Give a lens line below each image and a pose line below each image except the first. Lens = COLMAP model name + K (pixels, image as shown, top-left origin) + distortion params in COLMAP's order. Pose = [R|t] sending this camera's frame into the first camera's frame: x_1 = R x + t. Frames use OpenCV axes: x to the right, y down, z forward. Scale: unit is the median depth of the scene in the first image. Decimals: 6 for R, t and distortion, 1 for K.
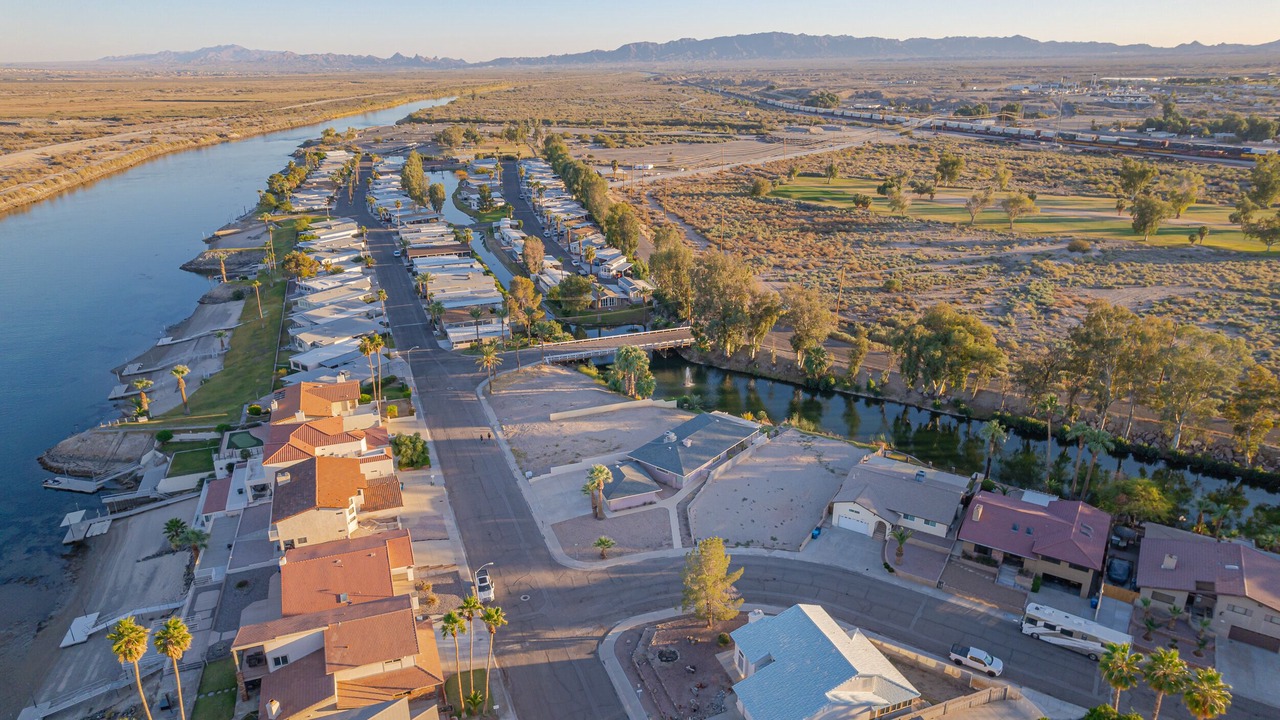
lens RADIAL K [[820.3, 0, 642.7], [0, 820.3, 360.1], [0, 0, 1]] dist [-0.080843, 0.071710]
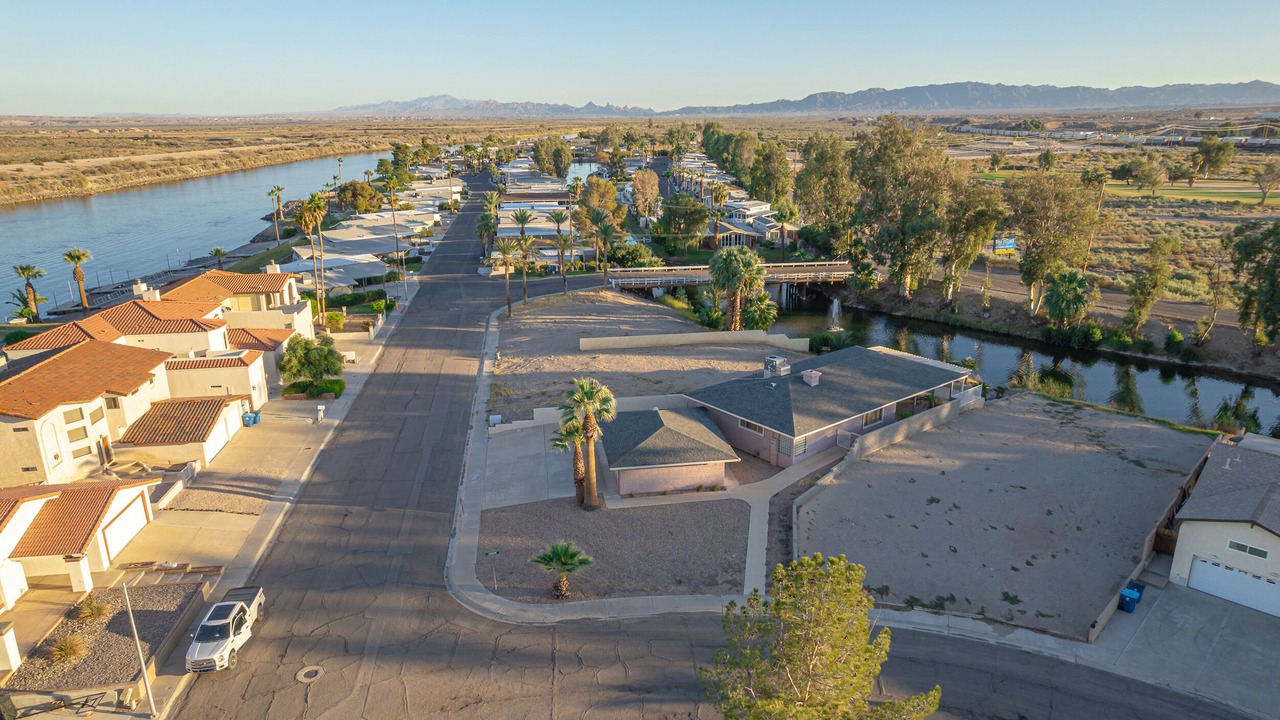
lens RADIAL K [[820.3, 0, 642.7], [0, 820.3, 360.1], [0, 0, 1]] dist [-0.080843, 0.071710]
pose [[0.976714, 0.061039, -0.205681, 0.032461], [-0.072668, 0.996129, -0.049459, 0.071299], [0.201866, 0.063253, 0.977368, 0.302540]]
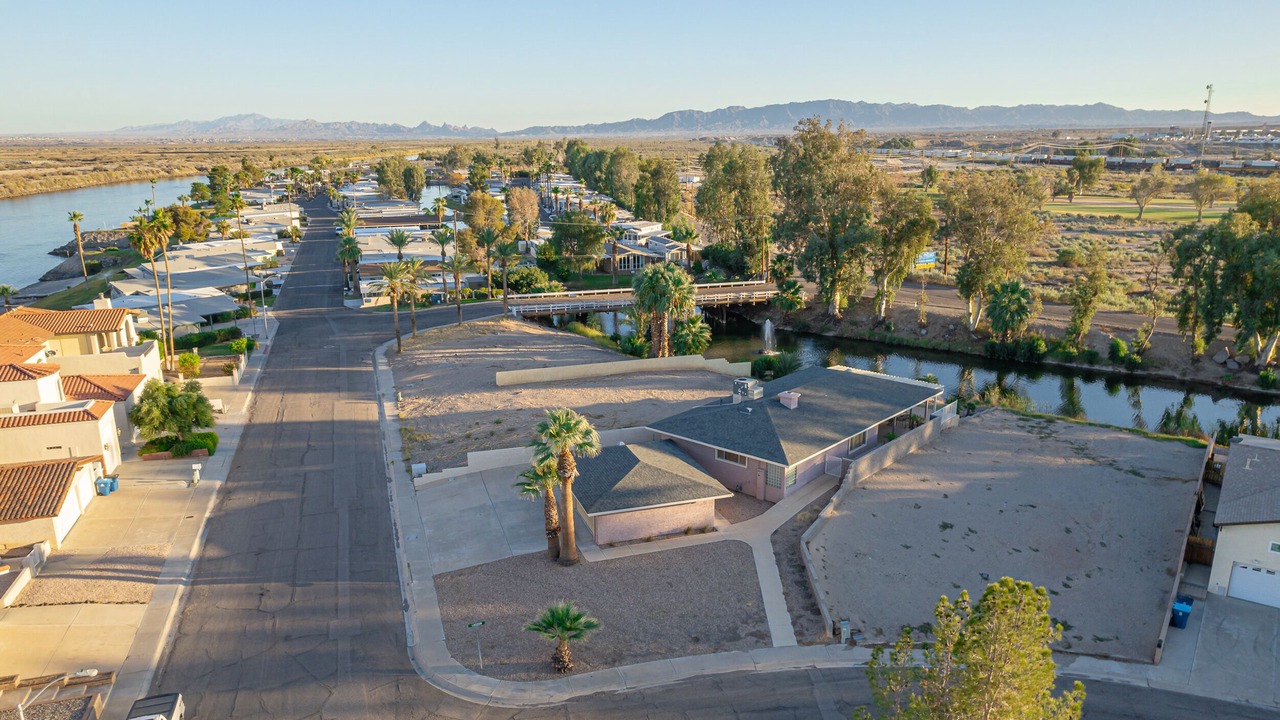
lens RADIAL K [[901.8, 0, 642.5], [0, 901.8, 394.0], [0, 0, 1]] dist [-0.078596, 0.064450]
pose [[0.998858, 0.014017, -0.045678, -0.000303], [-0.017119, 0.997523, -0.068233, 0.076865], [0.044608, 0.068937, 0.996623, 0.313072]]
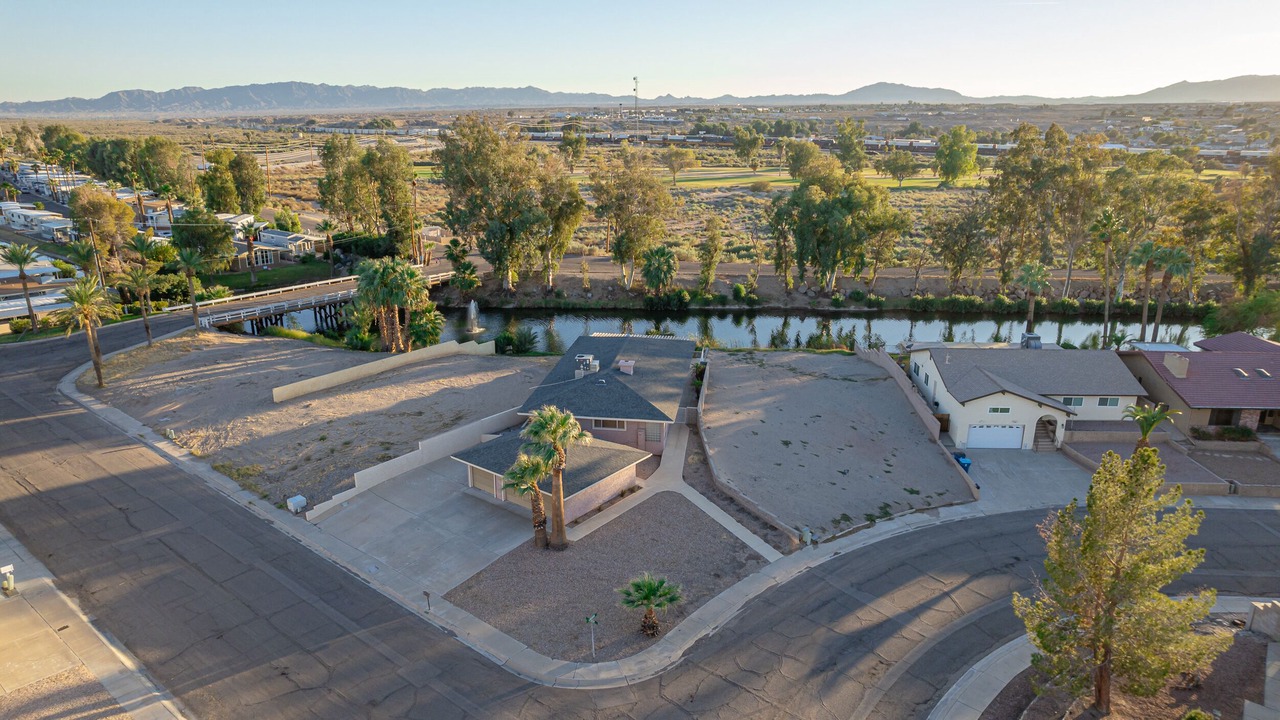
lens RADIAL K [[820.3, 0, 642.7], [0, 820.3, 360.1], [0, 0, 1]] dist [-0.080843, 0.071710]
pose [[0.856631, -0.140292, 0.496489, -0.107216], [0.168650, 0.985597, -0.012486, 0.061362], [-0.487586, 0.094429, 0.867953, 0.331186]]
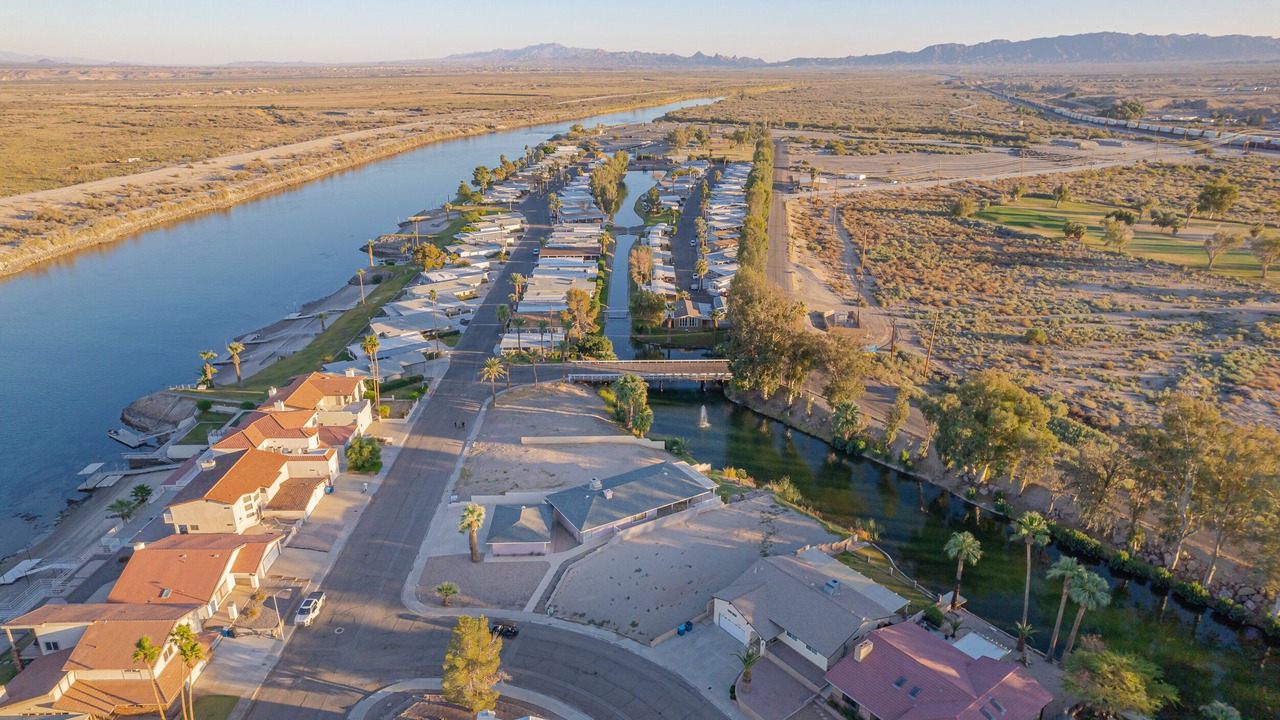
lens RADIAL K [[820.3, 0, 642.7], [0, 820.3, 360.1], [0, 0, 1]] dist [-0.080843, 0.071710]
pose [[0.941750, 0.116831, -0.315368, 0.208729], [-0.116829, 0.992971, 0.018981, -0.039020], [0.315369, 0.018969, 0.948780, 0.092144]]
